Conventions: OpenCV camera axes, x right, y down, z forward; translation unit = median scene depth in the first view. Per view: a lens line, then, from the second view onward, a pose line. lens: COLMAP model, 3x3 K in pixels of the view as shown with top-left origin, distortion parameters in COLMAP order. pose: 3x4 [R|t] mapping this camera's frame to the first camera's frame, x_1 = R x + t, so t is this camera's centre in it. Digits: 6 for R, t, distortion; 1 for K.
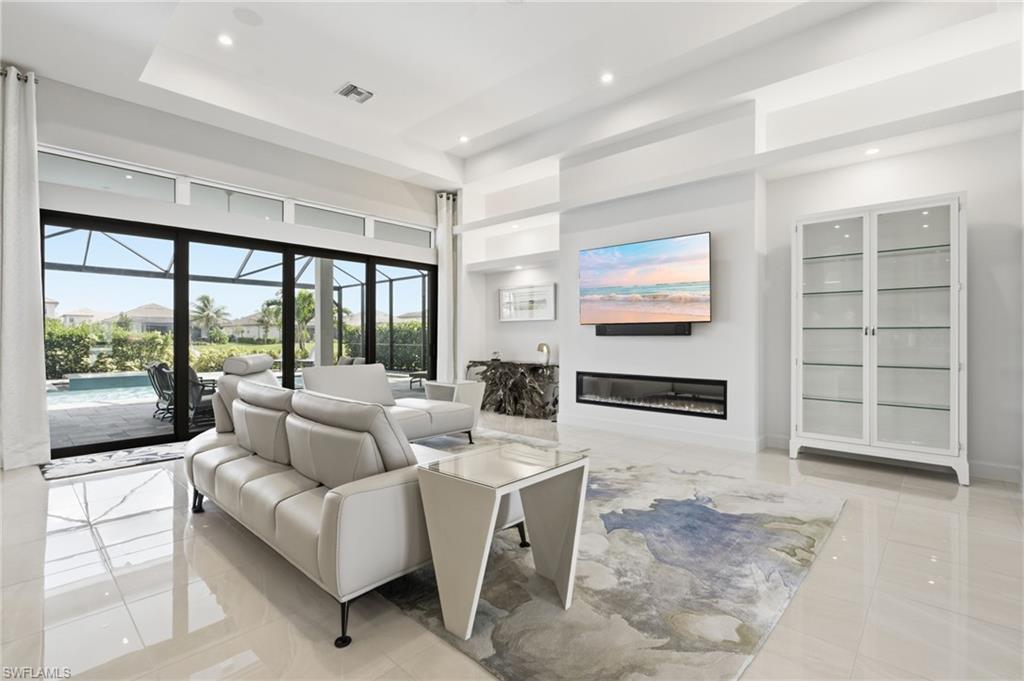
lens RADIAL K [[464.1, 0, 508.5], [0, 464.1, 337.7], [0, 0, 1]] dist [0.000970, 0.000175]
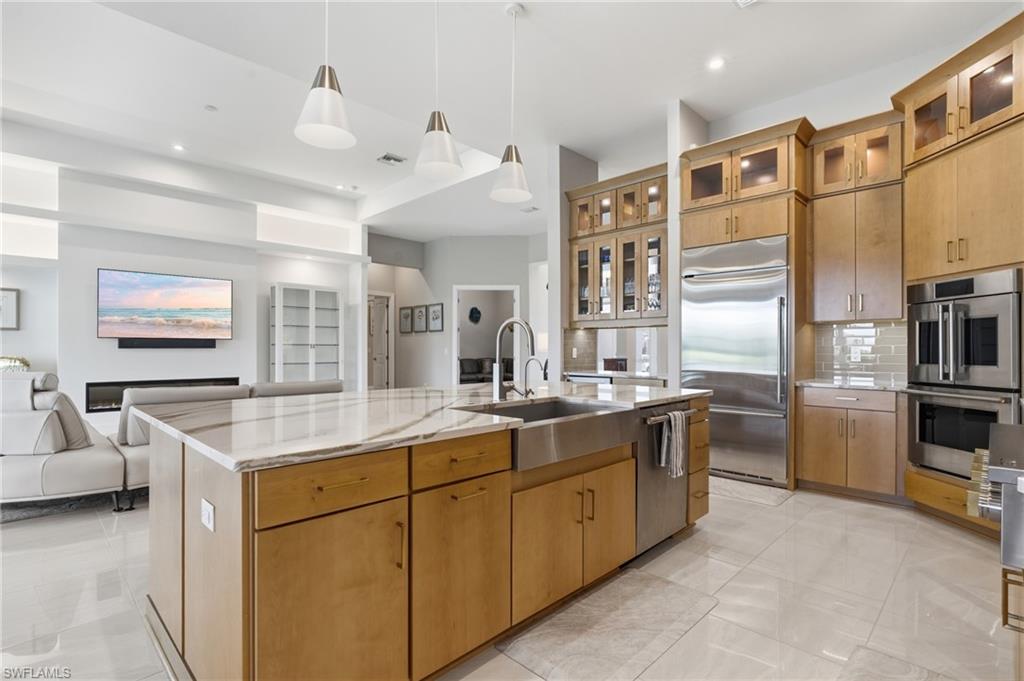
lens RADIAL K [[489.4, 0, 517.8], [0, 489.4, 340.2], [0, 0, 1]] dist [-0.014318, 0.000009]
pose [[0.032224, 0.013209, 0.999393, -1.031286], [0.001551, 0.999911, -0.013266, -0.007781], [-0.999479, 0.001977, 0.032200, 0.008704]]
